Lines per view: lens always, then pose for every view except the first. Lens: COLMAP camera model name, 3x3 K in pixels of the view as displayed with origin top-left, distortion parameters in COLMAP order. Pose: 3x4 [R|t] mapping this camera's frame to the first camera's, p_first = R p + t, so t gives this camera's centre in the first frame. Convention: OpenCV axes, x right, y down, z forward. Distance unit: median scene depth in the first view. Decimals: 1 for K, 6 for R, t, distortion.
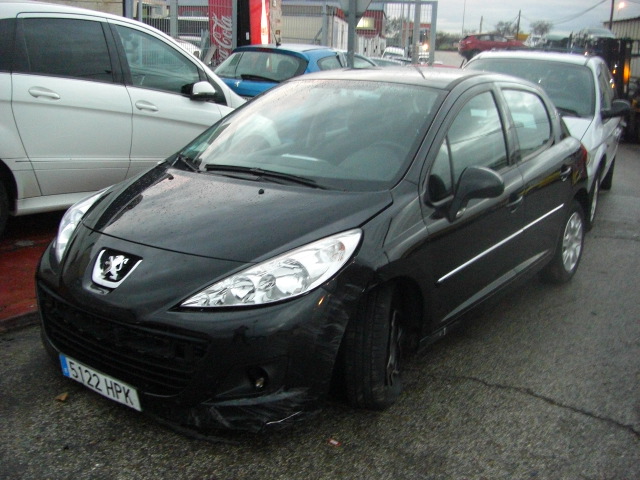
lens RADIAL K [[778.1, 0, 320.0], [0, 778.1, 240.0], [0, 0, 1]] dist [-0.153627, 0.012694]
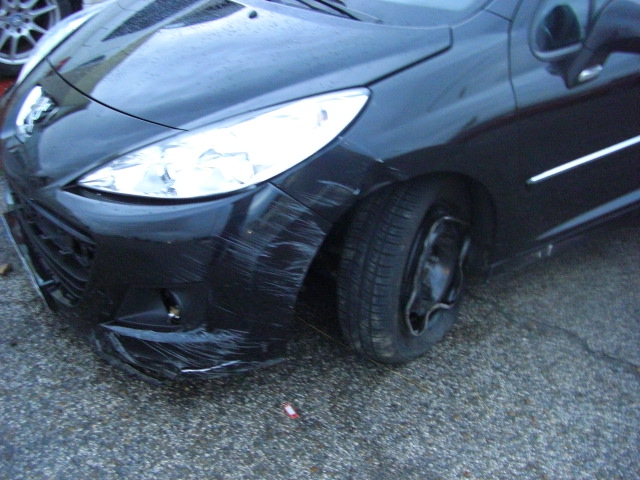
lens RADIAL K [[734.9, 0, 320.0], [0, 734.9, 240.0], [0, 0, 1]] dist [-0.145833, 0.018467]
pose [[0.931589, 0.161585, -0.325627, 0.227466], [-0.075188, 0.962055, 0.262292, -0.049035], [0.355653, -0.219865, 0.908389, 0.469592]]
